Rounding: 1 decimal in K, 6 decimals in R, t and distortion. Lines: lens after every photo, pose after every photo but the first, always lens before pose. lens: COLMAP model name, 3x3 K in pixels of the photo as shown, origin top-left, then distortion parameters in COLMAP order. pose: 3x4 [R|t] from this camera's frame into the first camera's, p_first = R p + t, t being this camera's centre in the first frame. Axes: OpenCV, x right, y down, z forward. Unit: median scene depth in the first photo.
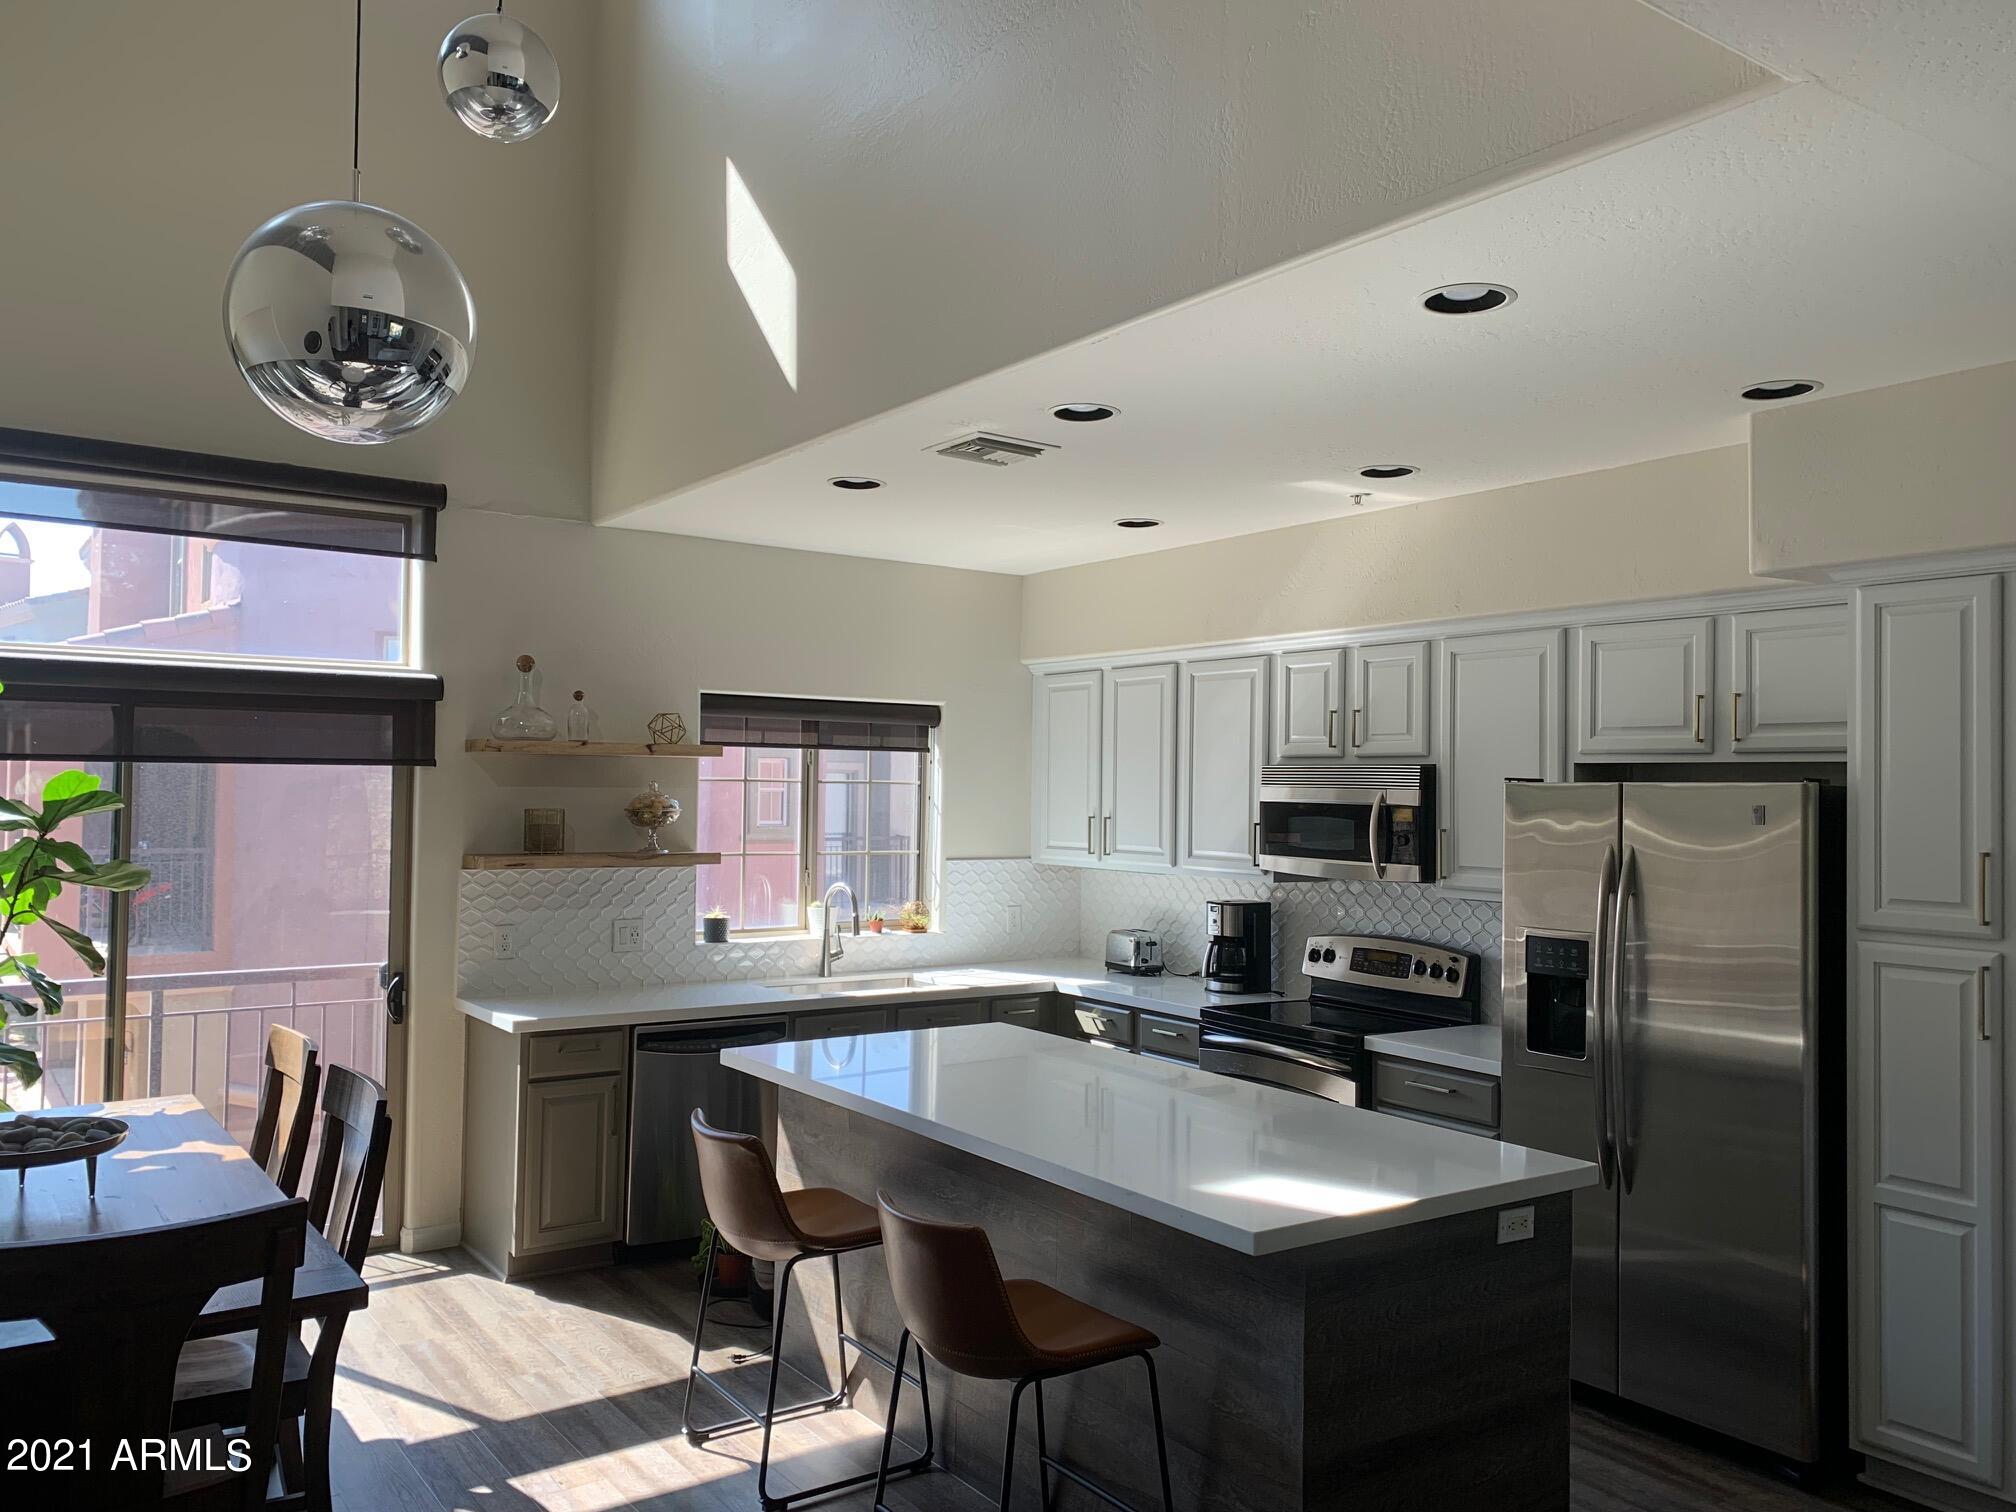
lens RADIAL K [[1542.7, 0, 1002.0], [0, 1542.7, 756.7], [0, 0, 1]] dist [0.054453, -0.043640]
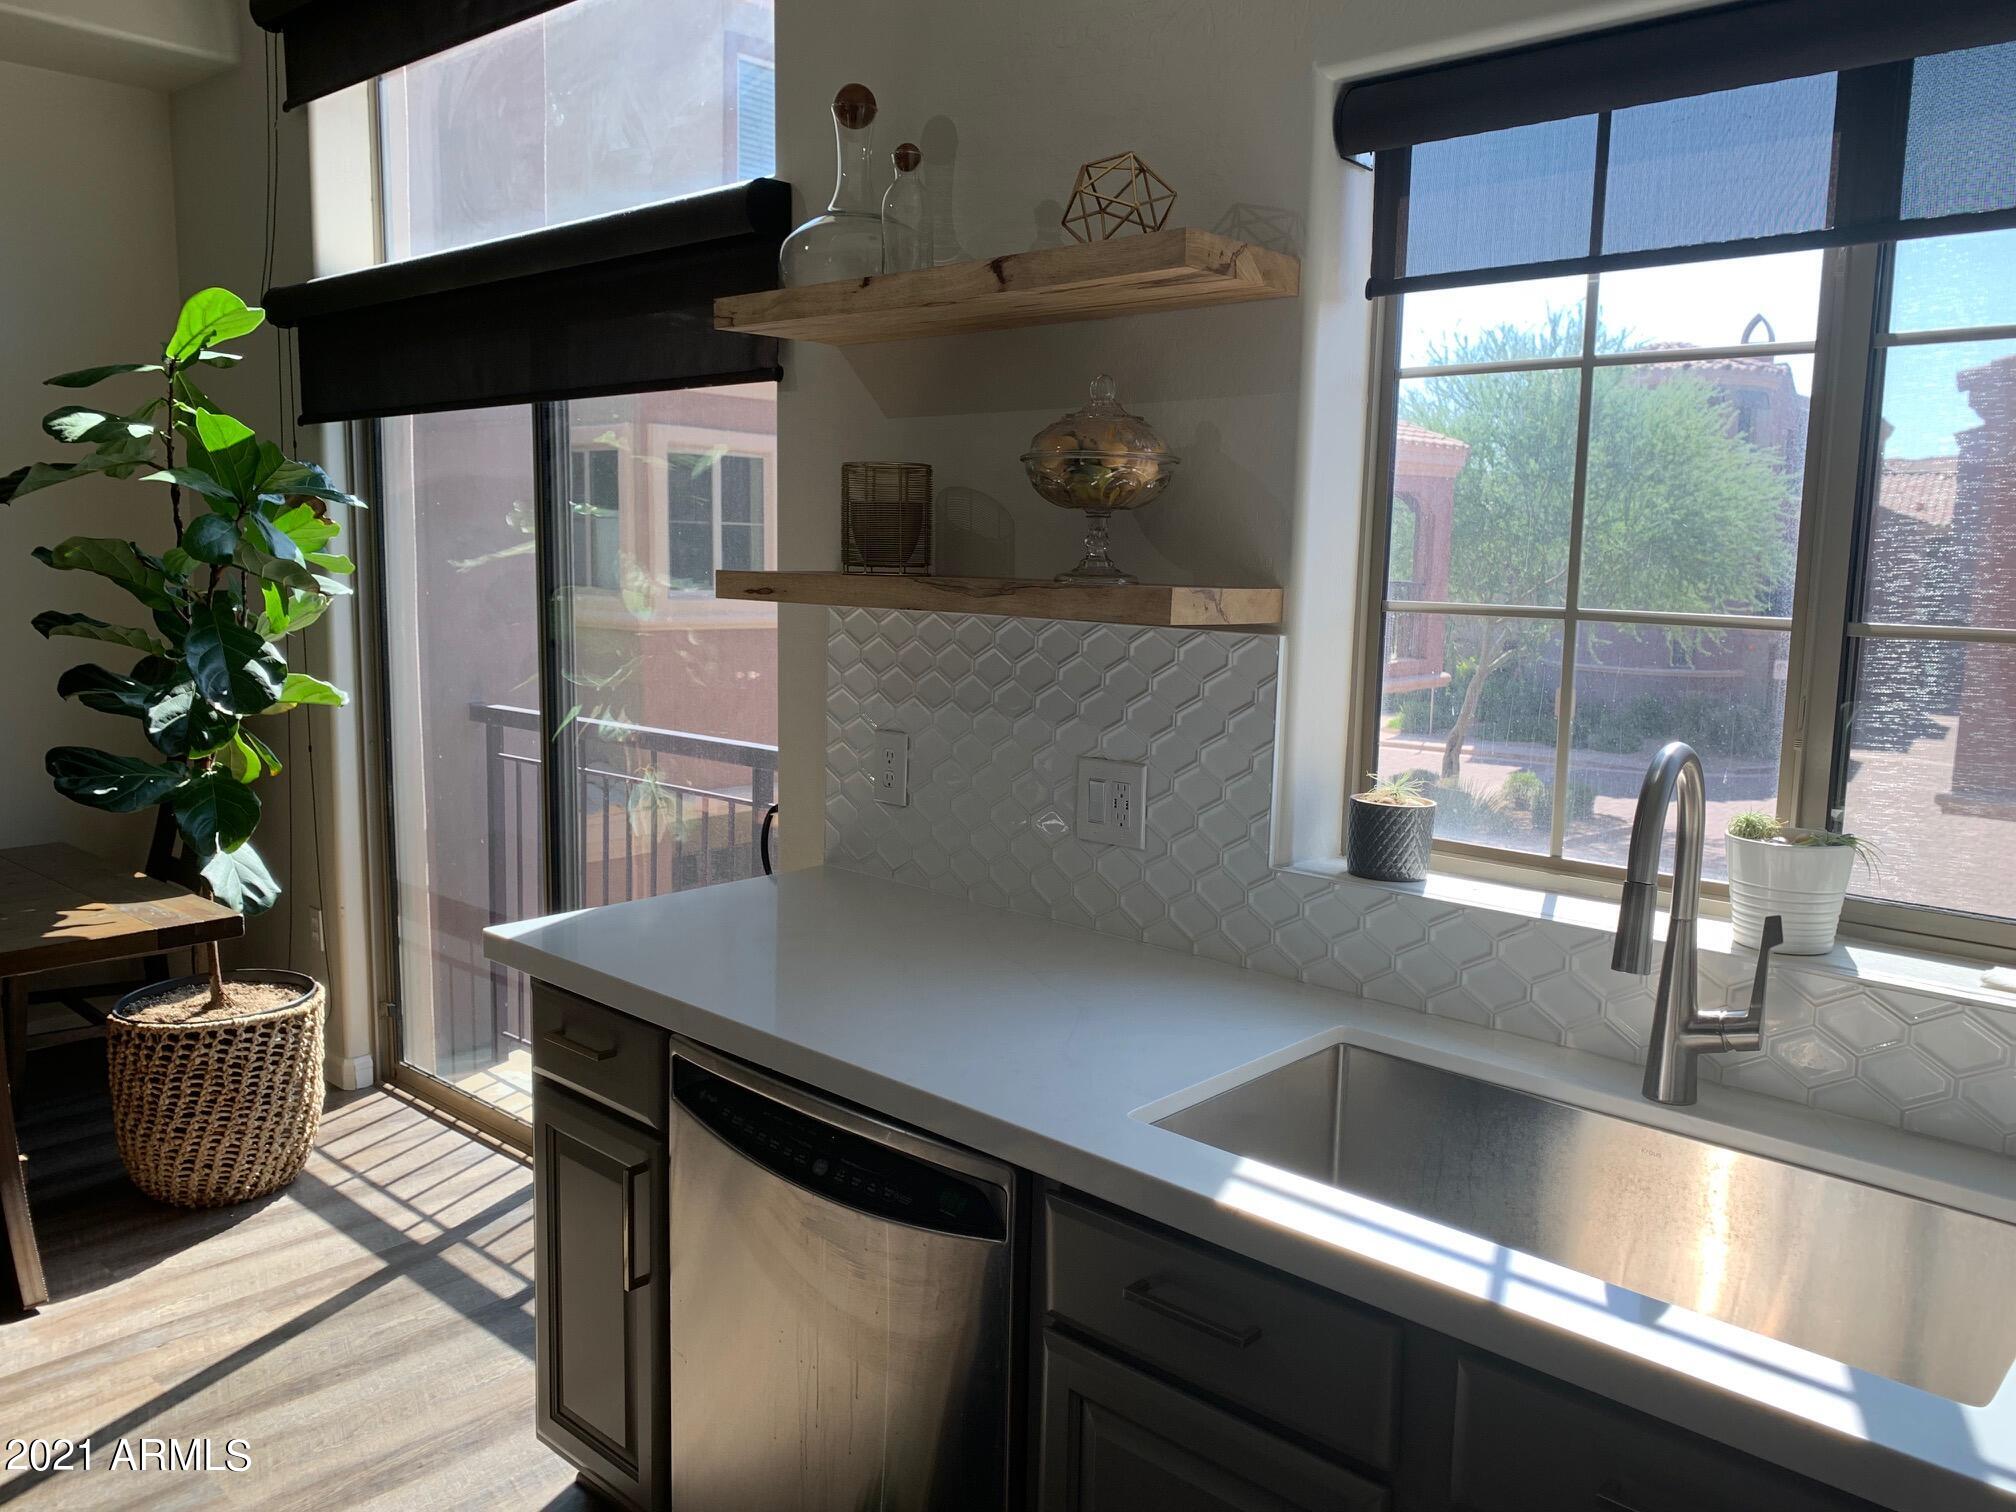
lens RADIAL K [[1542.7, 0, 995.3], [0, 1542.7, 739.1], [0, 0, 1]] dist [0.054453, -0.043640]
pose [[0.208465, 0.114649, -0.971287, 0.107994], [0.005526, 0.992952, 0.118392, 0.051966], [0.978014, -0.030048, 0.206362, 0.844748]]
